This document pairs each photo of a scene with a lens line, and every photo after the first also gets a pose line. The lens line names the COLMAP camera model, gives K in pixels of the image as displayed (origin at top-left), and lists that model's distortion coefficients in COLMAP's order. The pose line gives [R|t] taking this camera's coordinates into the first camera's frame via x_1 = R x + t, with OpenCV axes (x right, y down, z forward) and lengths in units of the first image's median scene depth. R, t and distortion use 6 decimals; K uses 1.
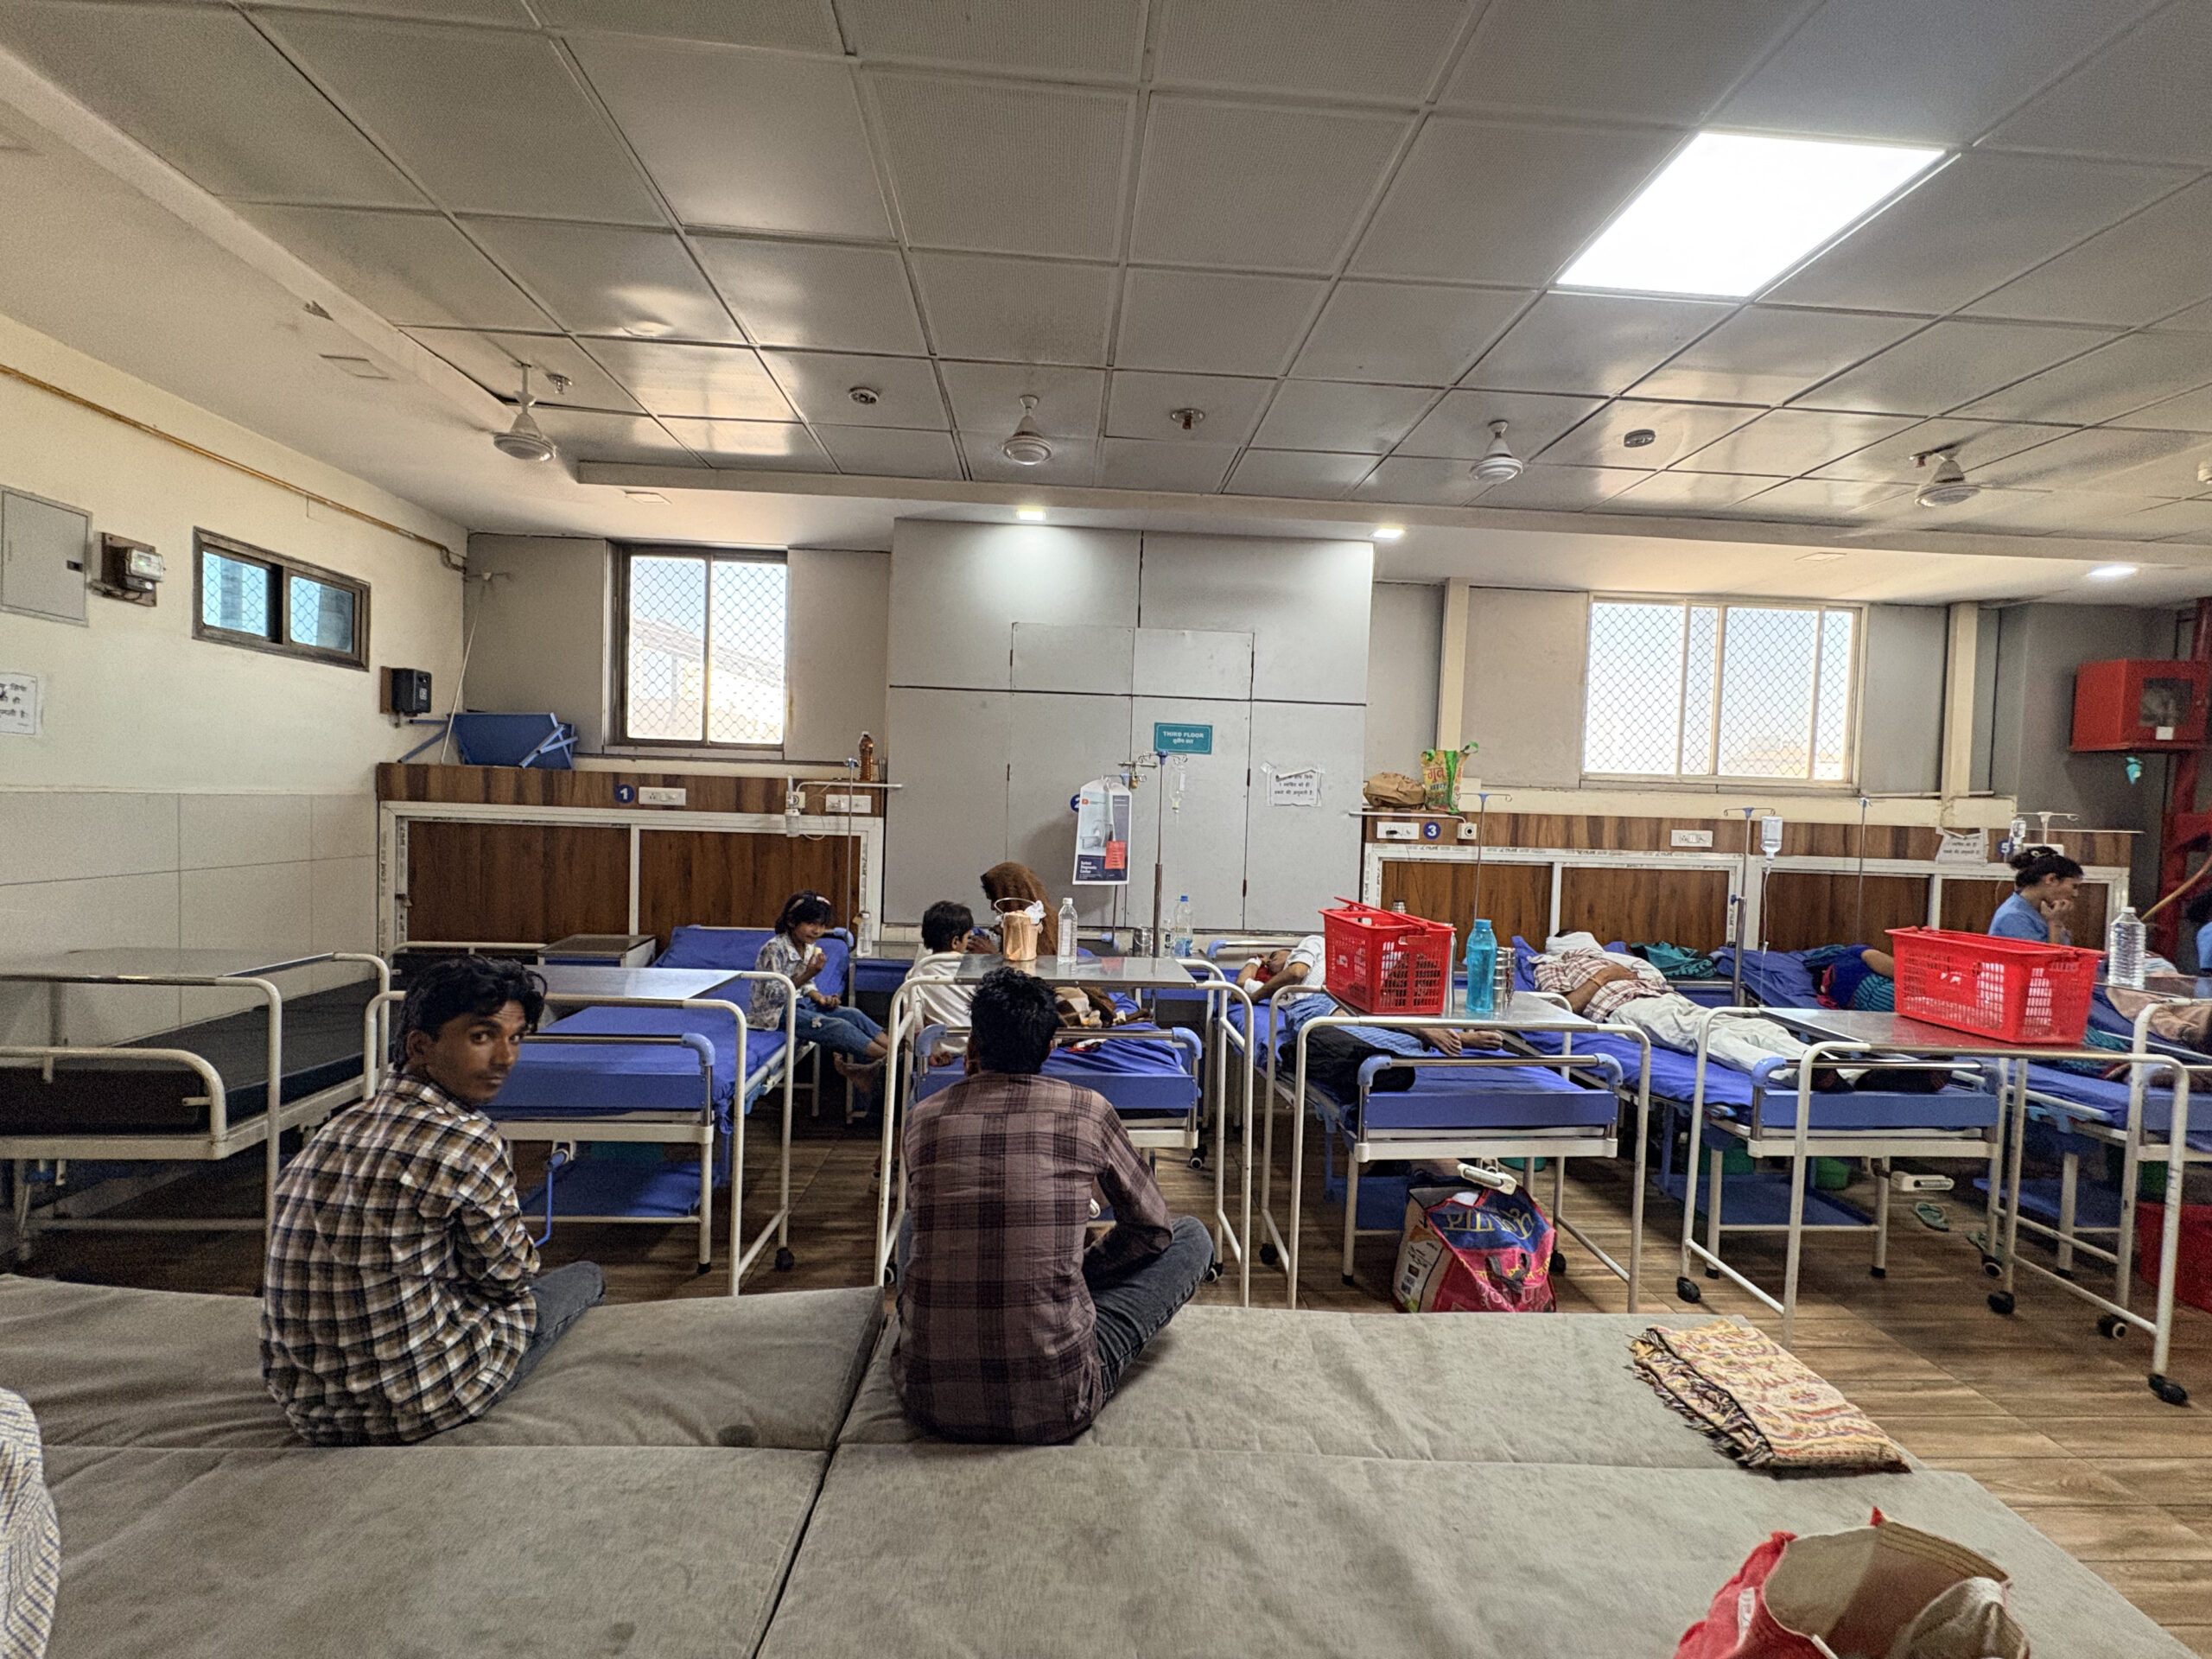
lens RADIAL K [[879.6, 0, 1105.4], [0, 879.6, 827.6], [0, 0, 1]] dist [-0.002447, 0.000506]
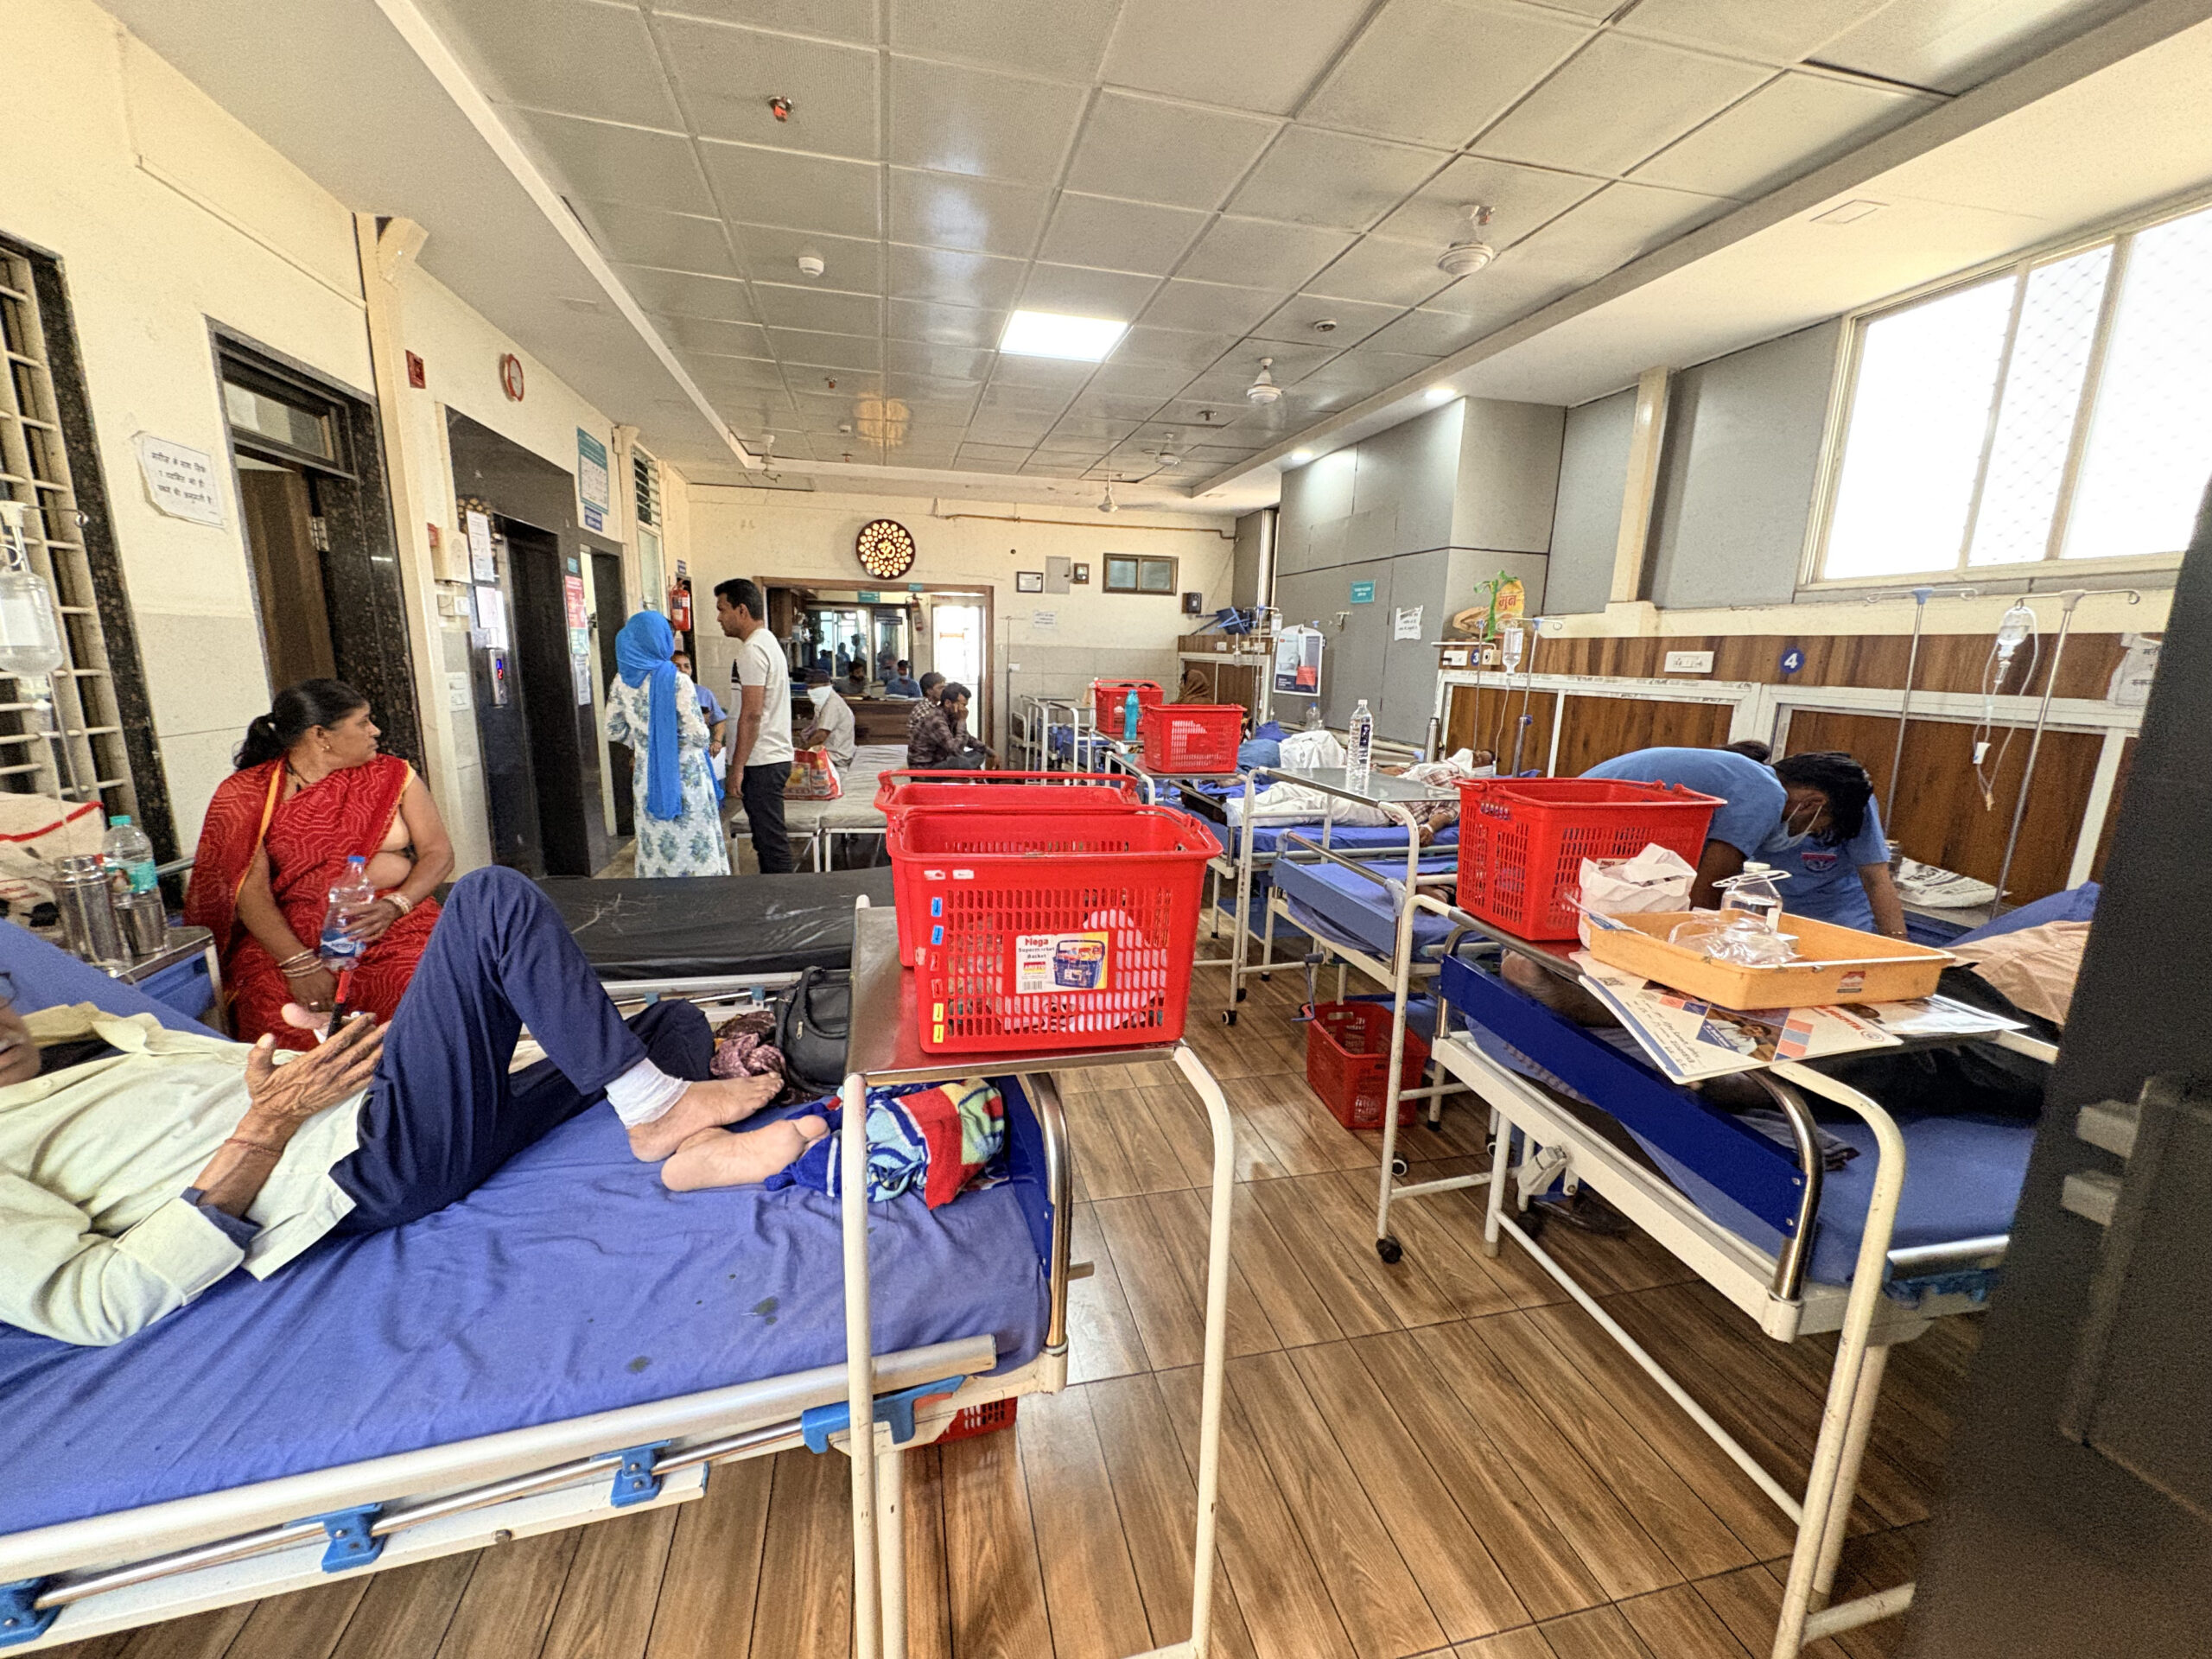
lens RADIAL K [[879.6, 0, 1099.8], [0, 879.6, 832.6], [0, 0, 1]] dist [-0.002447, 0.000506]
pose [[0.189670, 0.173524, -0.966393, 1.389938], [-0.036652, 0.984824, 0.169640, 0.050359], [0.981164, 0.003244, 0.193151, 0.324666]]
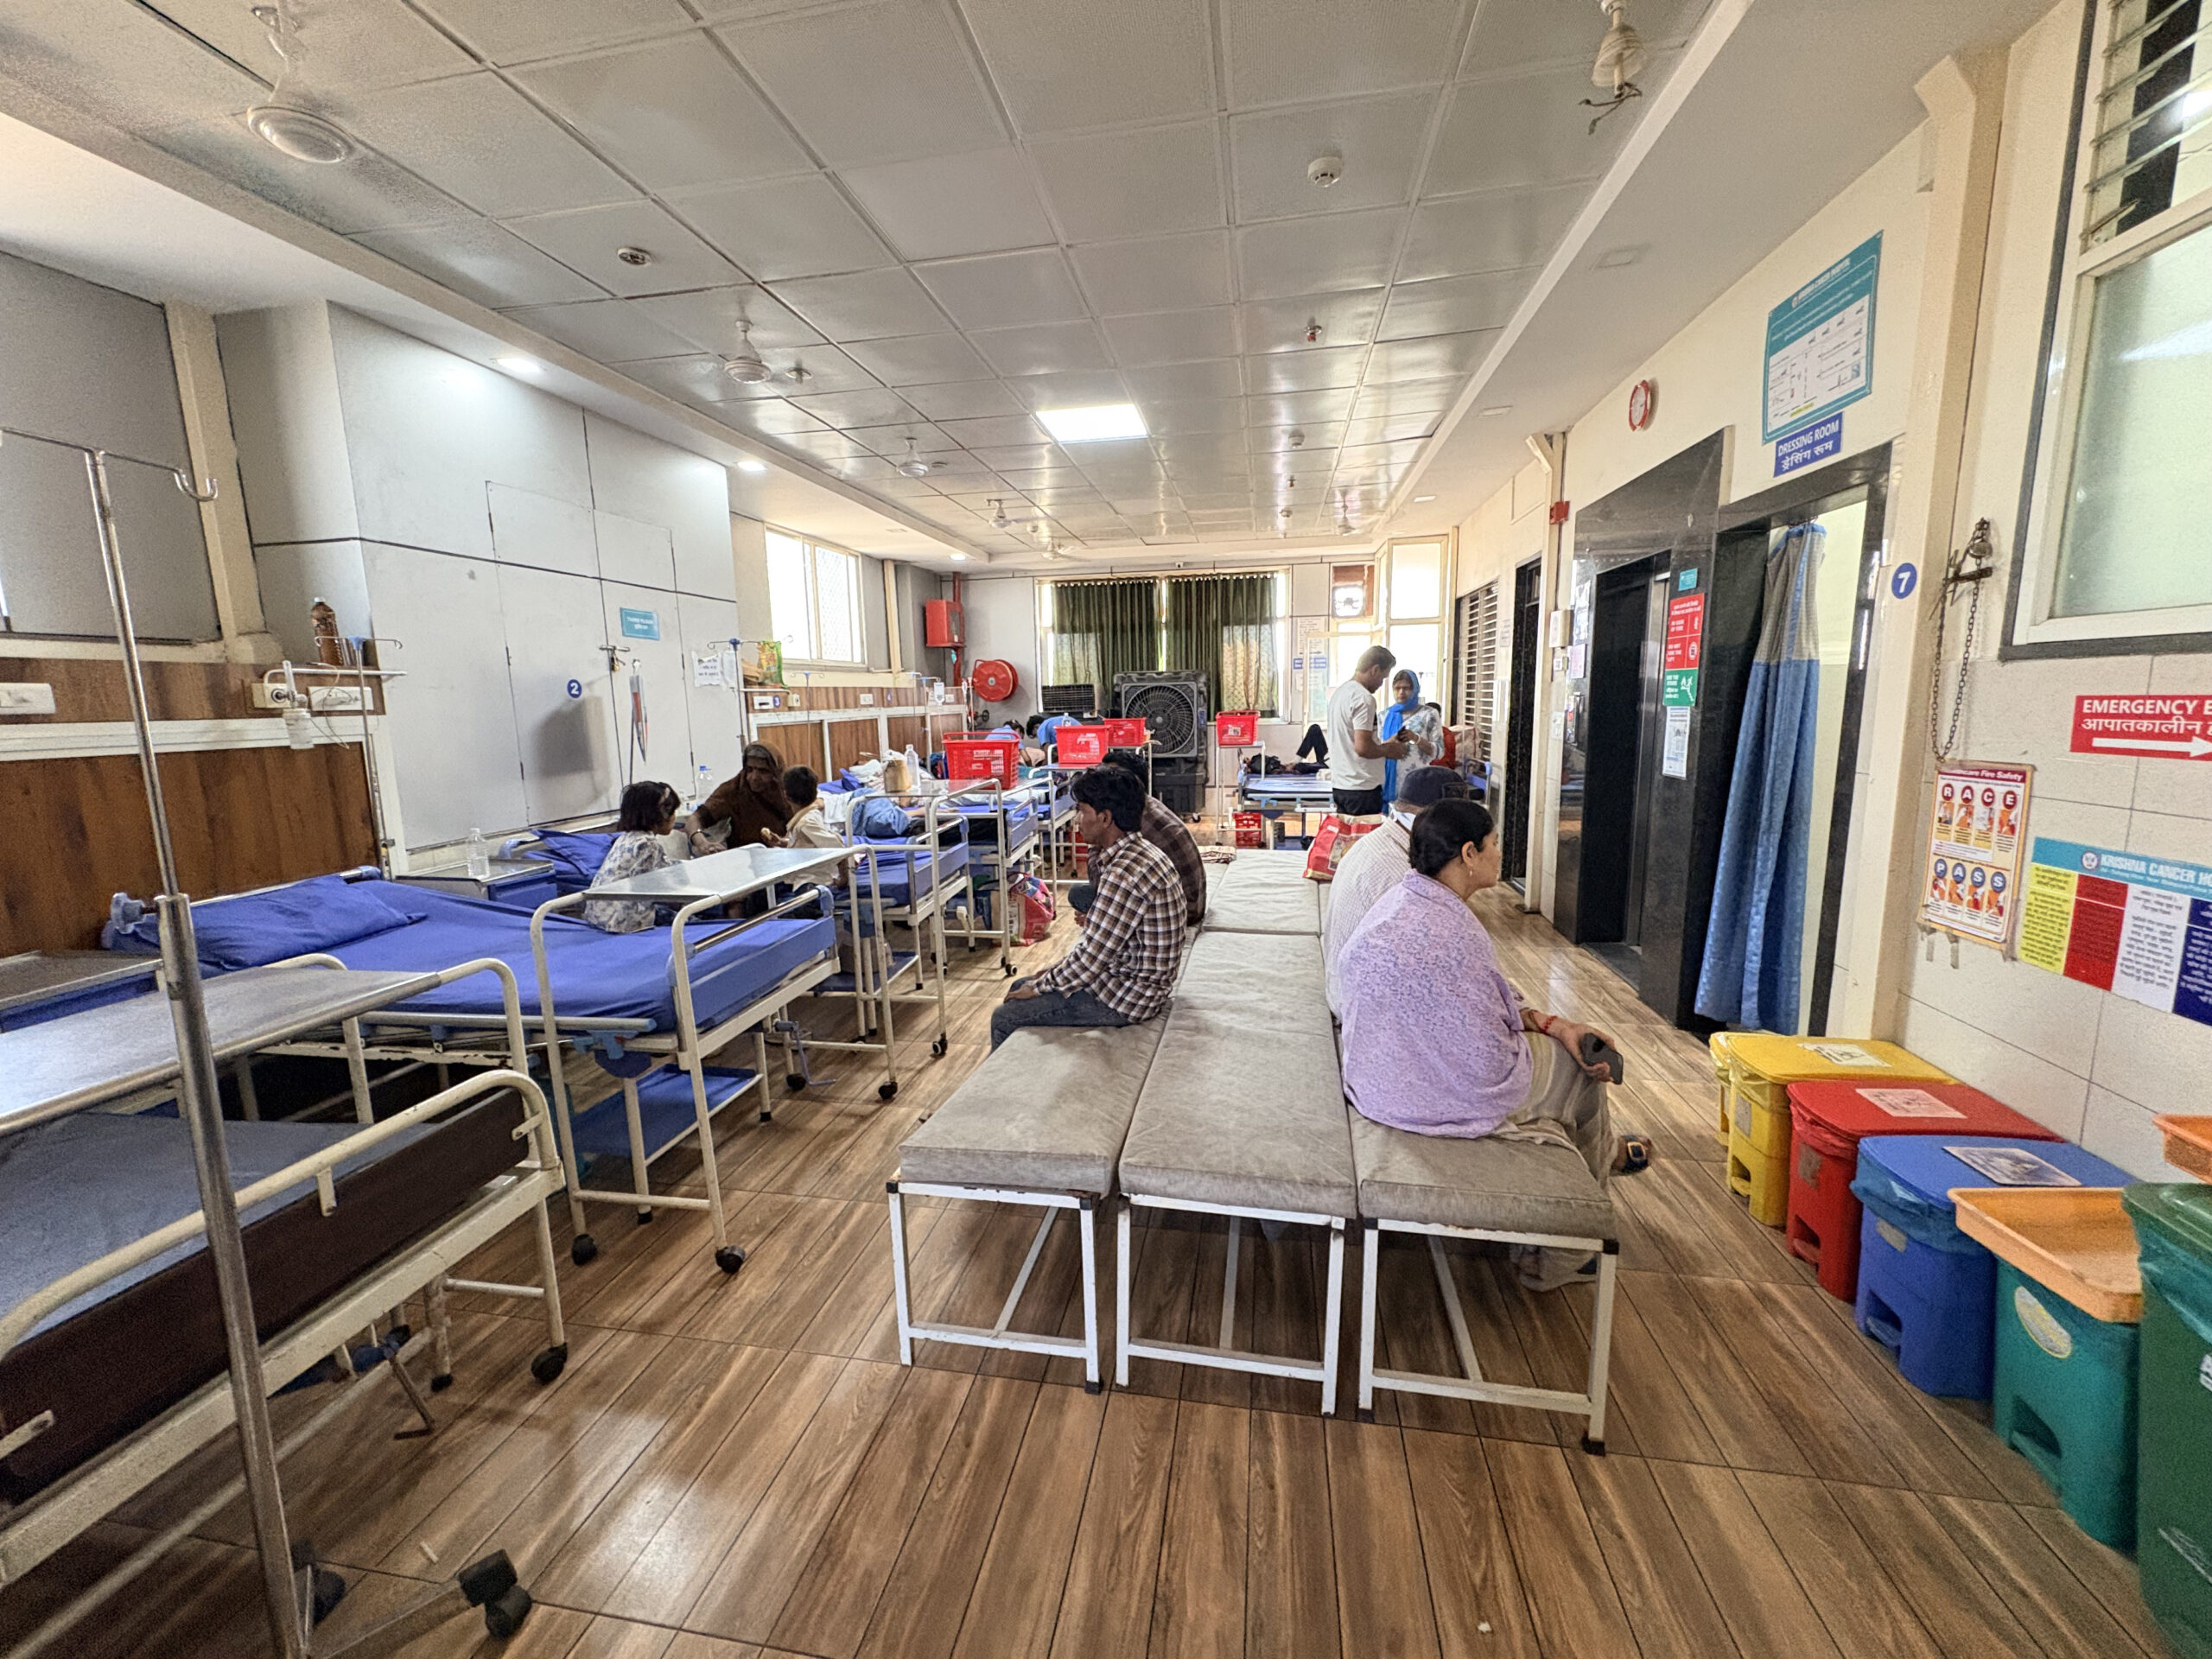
lens RADIAL K [[879.6, 0, 1107.5], [0, 879.6, 831.5], [0, 0, 1]] dist [-0.002447, 0.000506]
pose [[0.226091, -0.186574, 0.956072, -0.839577], [0.056279, 0.982348, 0.178393, -0.012374], [-0.972479, 0.013473, 0.232600, 0.198688]]
